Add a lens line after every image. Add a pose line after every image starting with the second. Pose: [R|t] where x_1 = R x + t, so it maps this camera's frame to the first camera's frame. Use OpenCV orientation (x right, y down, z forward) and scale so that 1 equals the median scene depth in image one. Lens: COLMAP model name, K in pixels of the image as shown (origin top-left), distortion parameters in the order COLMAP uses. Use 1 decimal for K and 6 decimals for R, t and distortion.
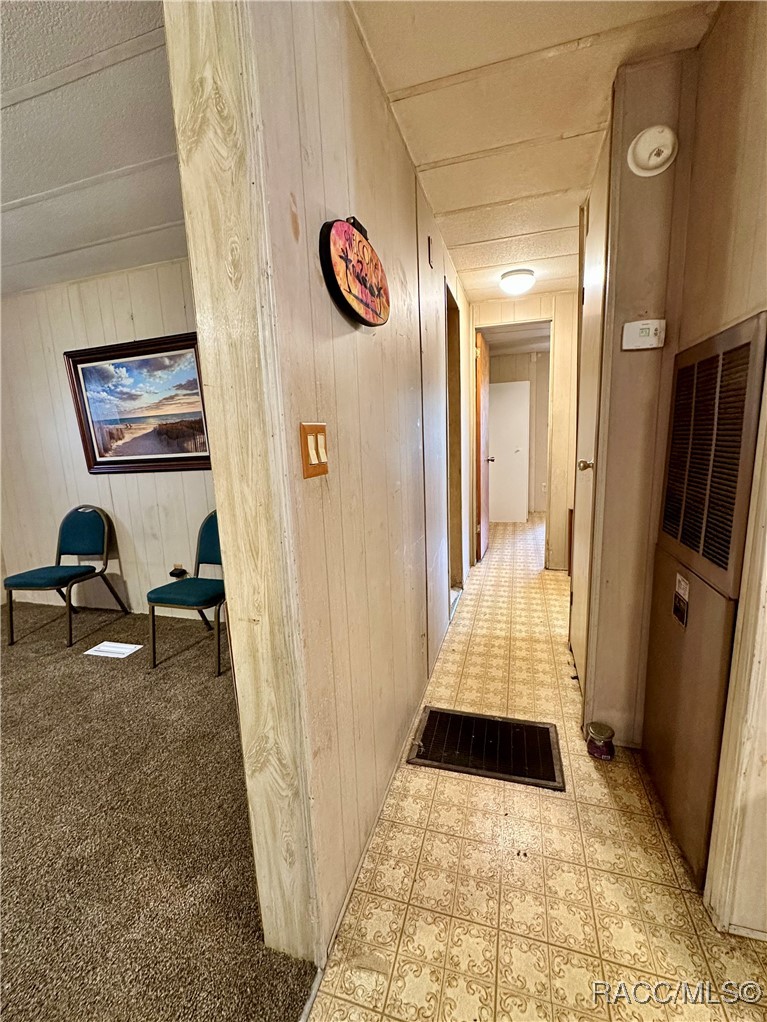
lens RADIAL K [[433.0, 0, 381.2], [0, 433.0, 510.5], [0, 0, 1]] dist [-0.011971, -0.000246]
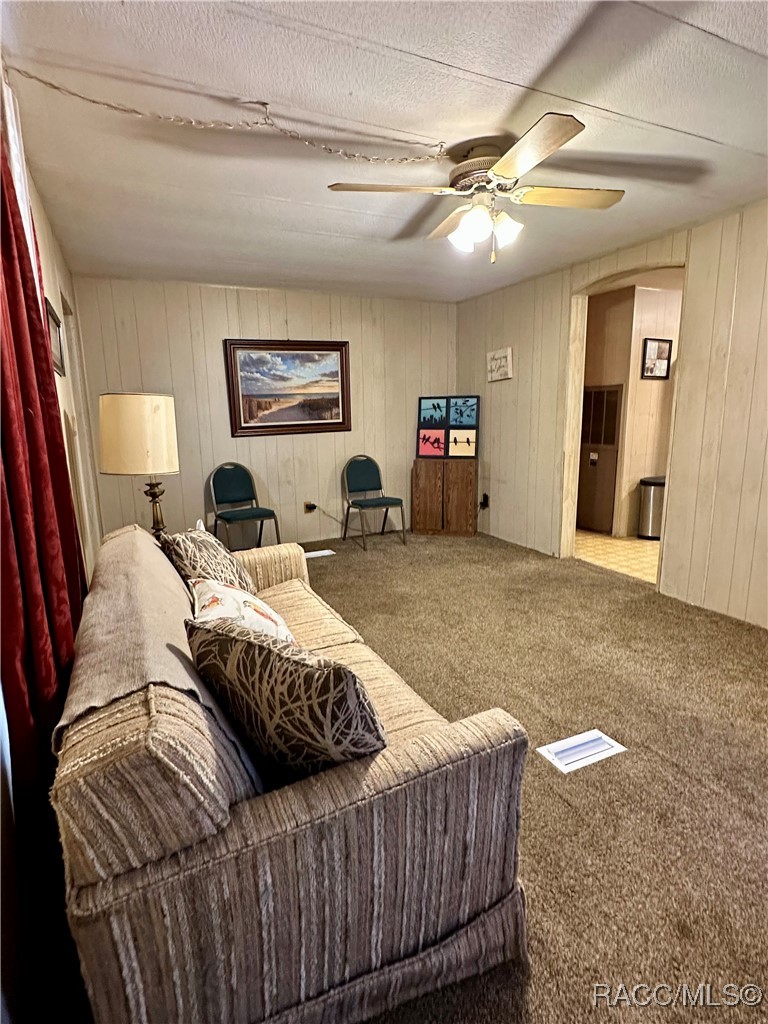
lens RADIAL K [[528.7, 0, 388.6], [0, 528.7, 505.6], [0, 0, 1]] dist [-0.000786, 0.001690]
pose [[0.737800, -0.096498, 0.668086, -1.494047], [0.104025, 0.994160, 0.028716, 0.123832], [-0.666956, 0.048311, 0.743529, -0.454415]]
